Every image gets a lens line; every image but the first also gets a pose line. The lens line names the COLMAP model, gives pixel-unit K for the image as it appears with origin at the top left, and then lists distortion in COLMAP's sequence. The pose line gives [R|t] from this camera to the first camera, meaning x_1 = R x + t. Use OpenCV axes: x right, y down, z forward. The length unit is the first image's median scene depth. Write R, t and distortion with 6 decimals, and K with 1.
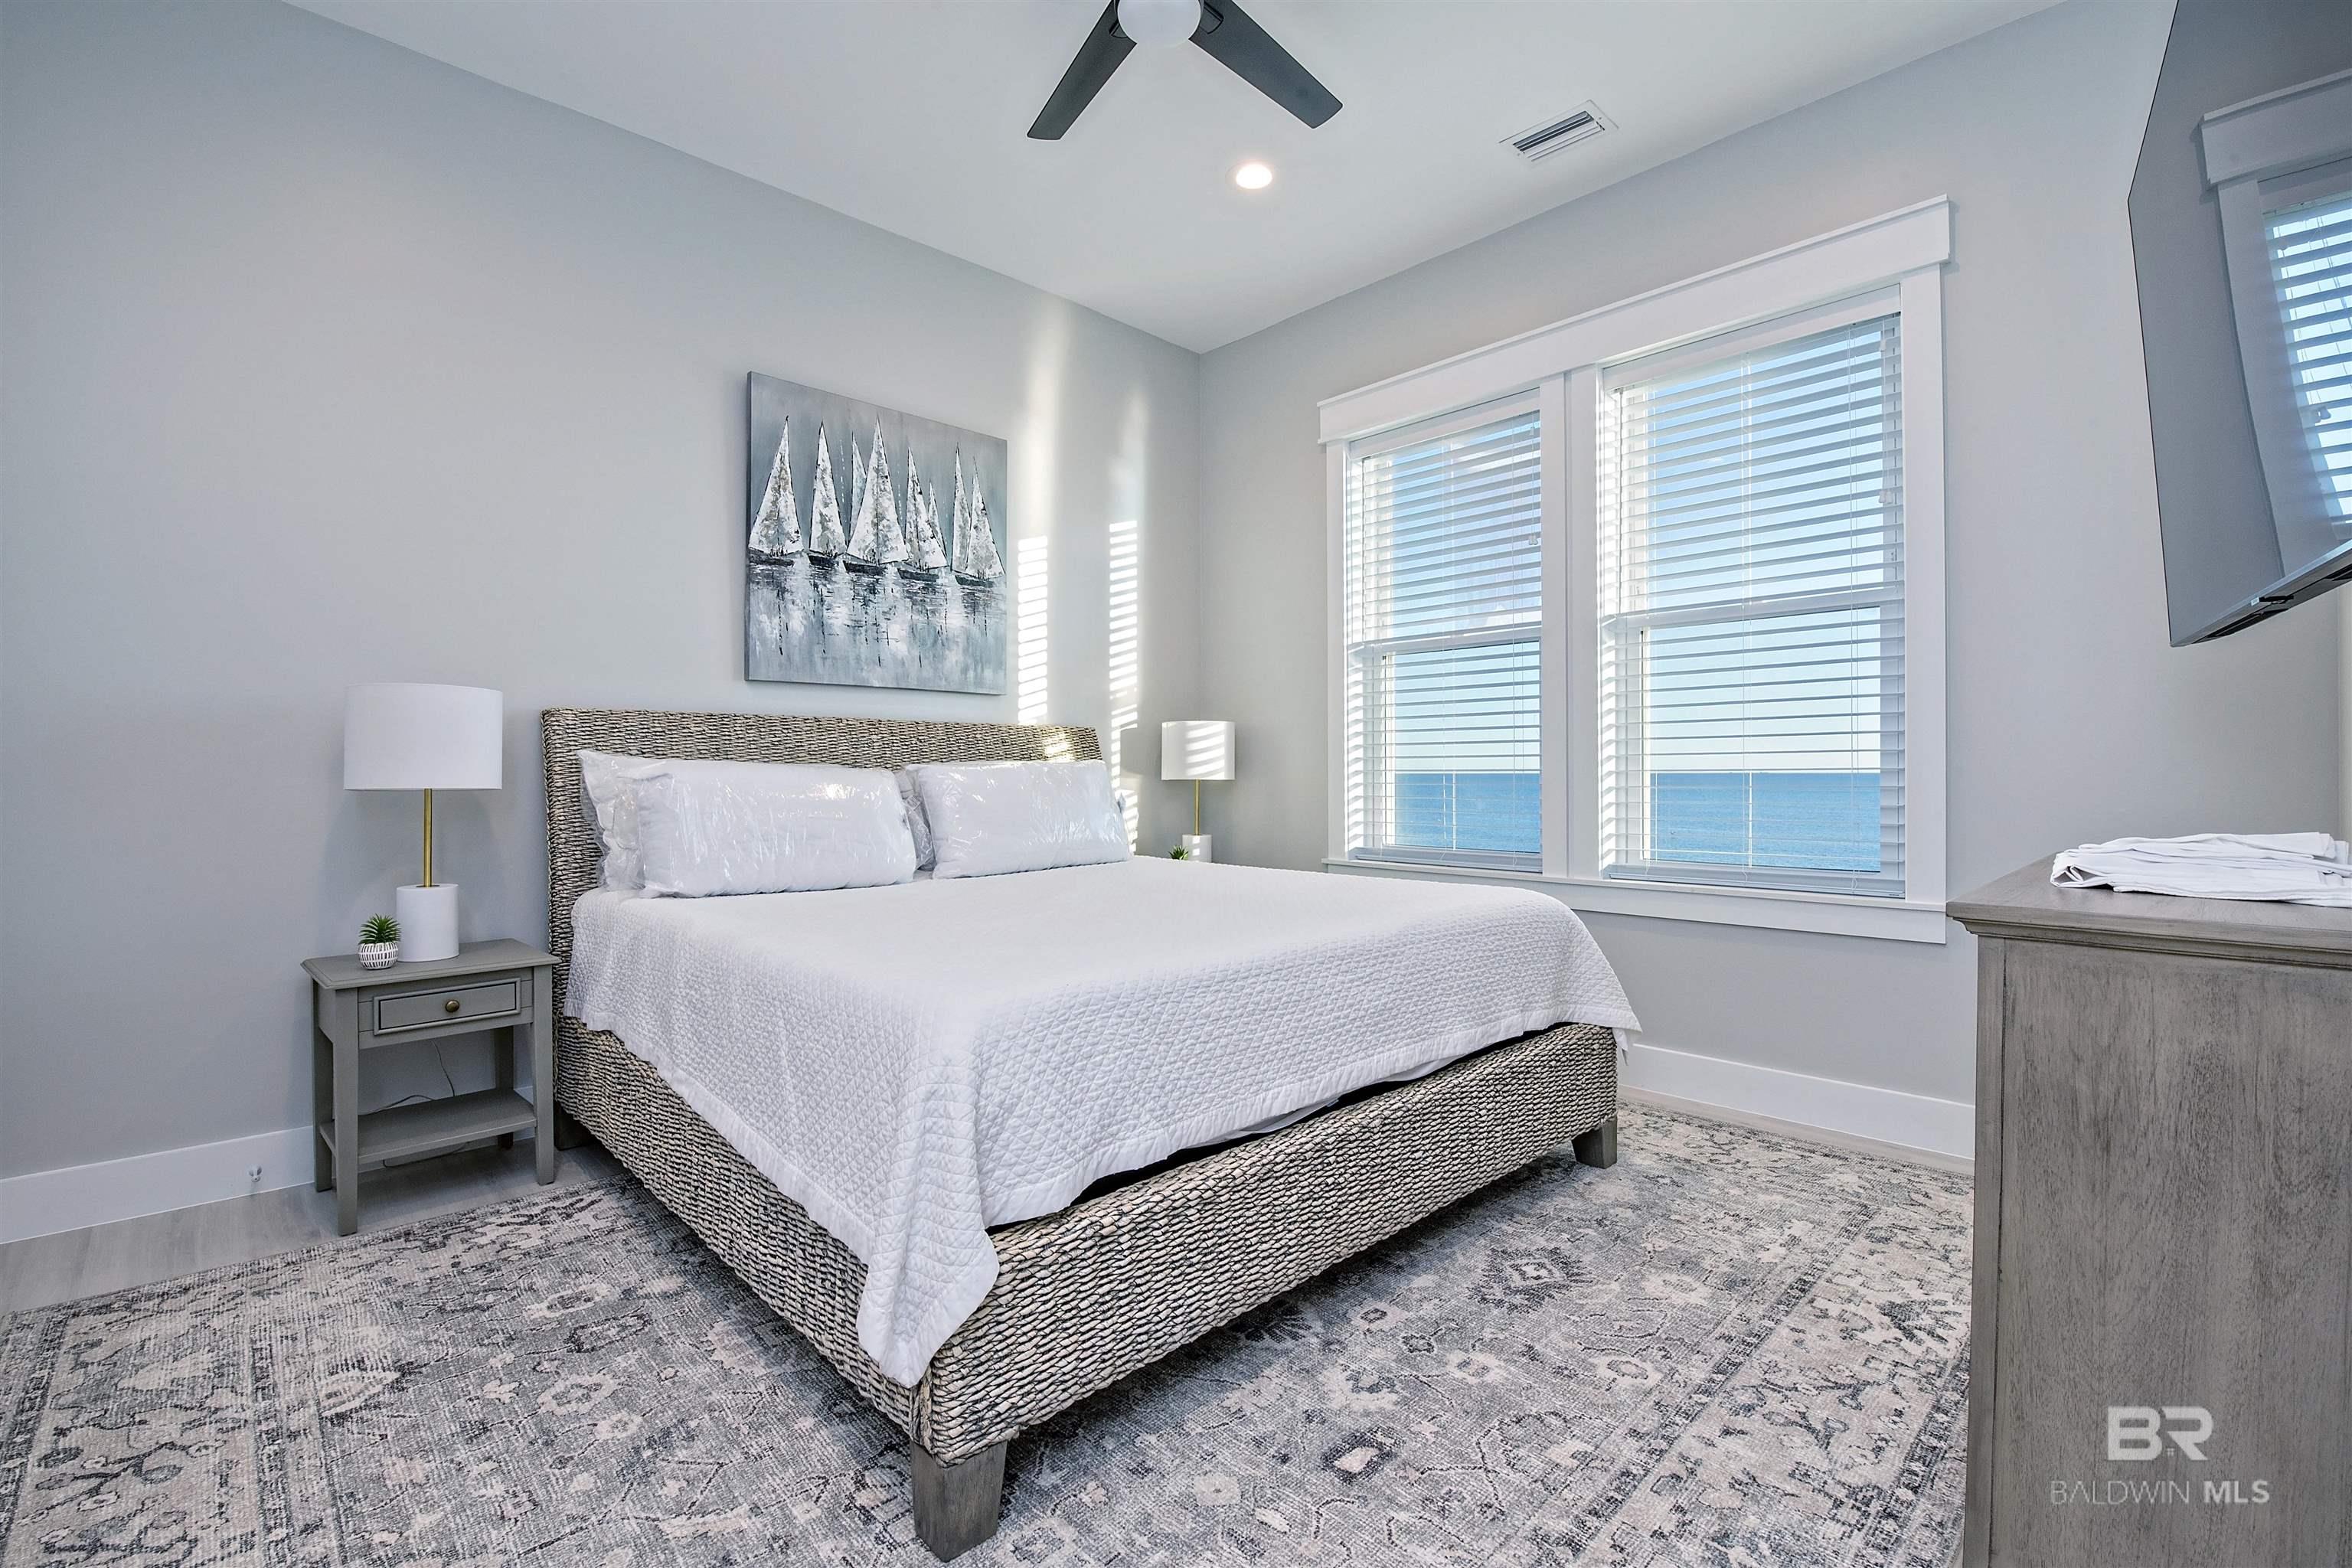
lens RADIAL K [[1016.7, 0, 1179.5], [0, 1016.7, 773.5], [0, 0, 1]] dist [-0.011088, -0.006157]
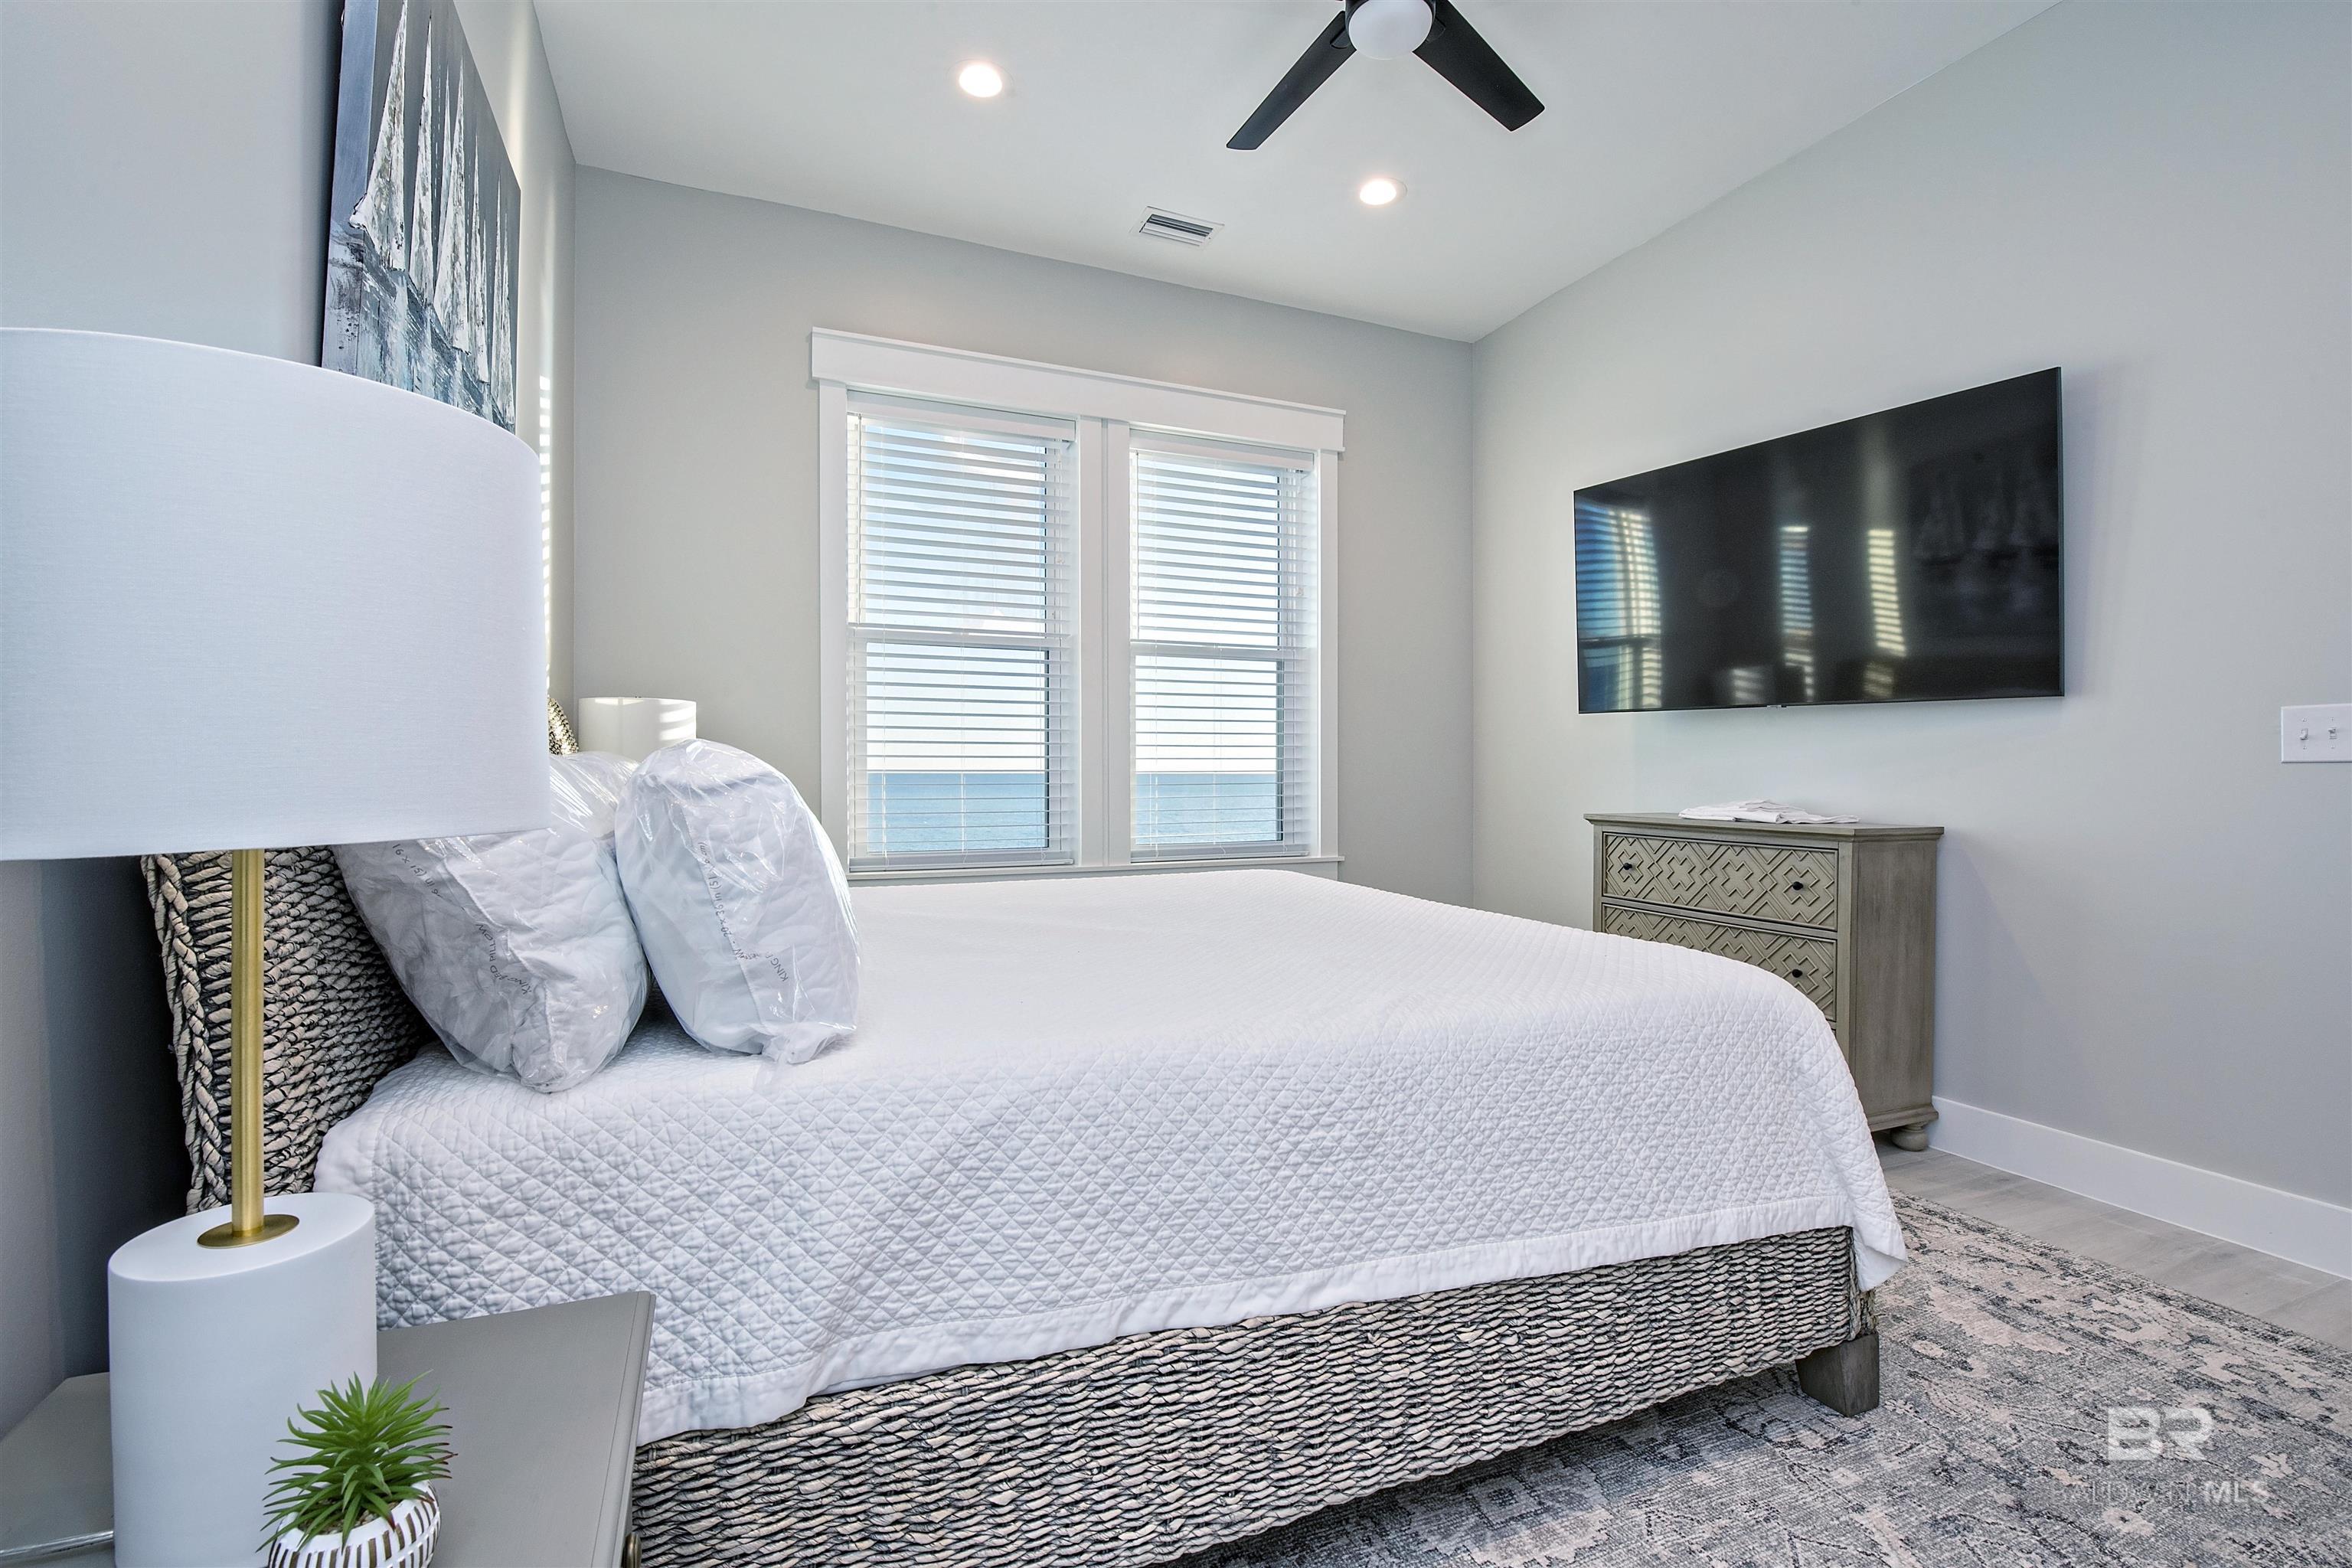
lens RADIAL K [[1016.7, 0, 1189.7], [0, 1016.7, 770.5], [0, 0, 1]] dist [-0.011088, -0.006157]
pose [[0.357437, 0.004824, 0.933925, -0.647918], [-0.002867, 0.999988, -0.004068, -0.000217], [-0.933933, -0.001223, 0.357447, 0.512857]]
